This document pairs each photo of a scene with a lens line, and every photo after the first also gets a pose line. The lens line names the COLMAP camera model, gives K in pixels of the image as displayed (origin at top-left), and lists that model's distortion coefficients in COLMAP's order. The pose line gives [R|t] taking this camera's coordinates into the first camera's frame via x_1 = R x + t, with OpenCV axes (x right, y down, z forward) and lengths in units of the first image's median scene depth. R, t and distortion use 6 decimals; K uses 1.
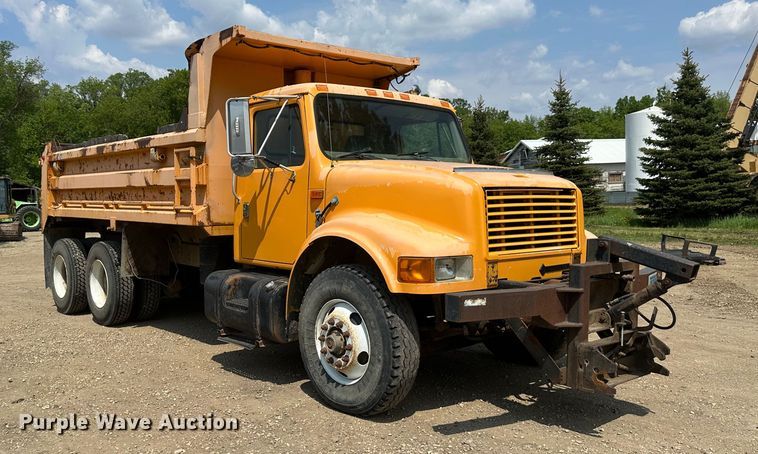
lens RADIAL K [[635.6, 0, 329.9], [0, 635.6, 242.1], [0, 0, 1]] dist [0.124025, -0.002164]
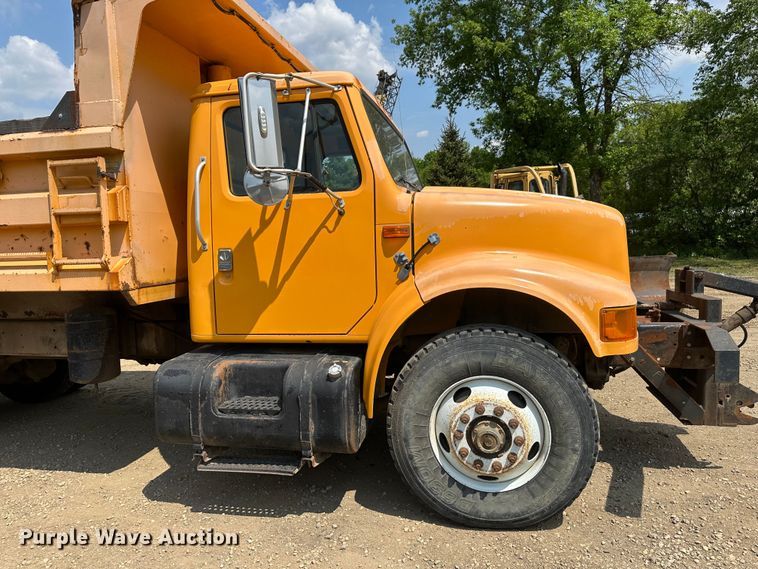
lens RADIAL K [[534.1, 0, 379.9], [0, 534.1, 291.2], [0, 0, 1]] dist [0.114719, -0.176734]
pose [[0.781447, -0.078867, 0.618968, -0.383793], [0.069808, 0.996803, 0.038877, -0.031567], [-0.620055, 0.012828, 0.784454, 0.521336]]
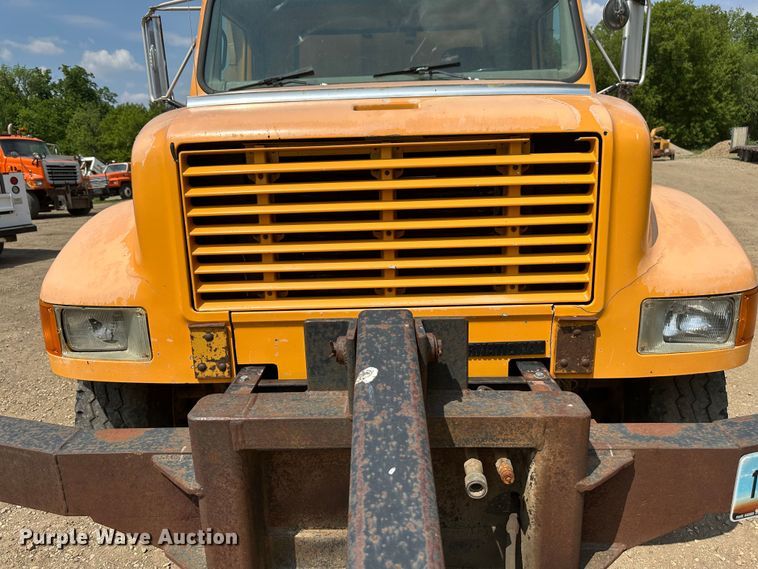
lens RADIAL K [[534.1, 0, 379.9], [0, 534.1, 291.2], [0, 0, 1]] dist [0.114719, -0.176734]
pose [[0.753550, 0.147748, -0.640572, 0.465164], [-0.014096, 0.977824, 0.208954, -0.056007], [0.657240, -0.148427, 0.738922, 0.669115]]
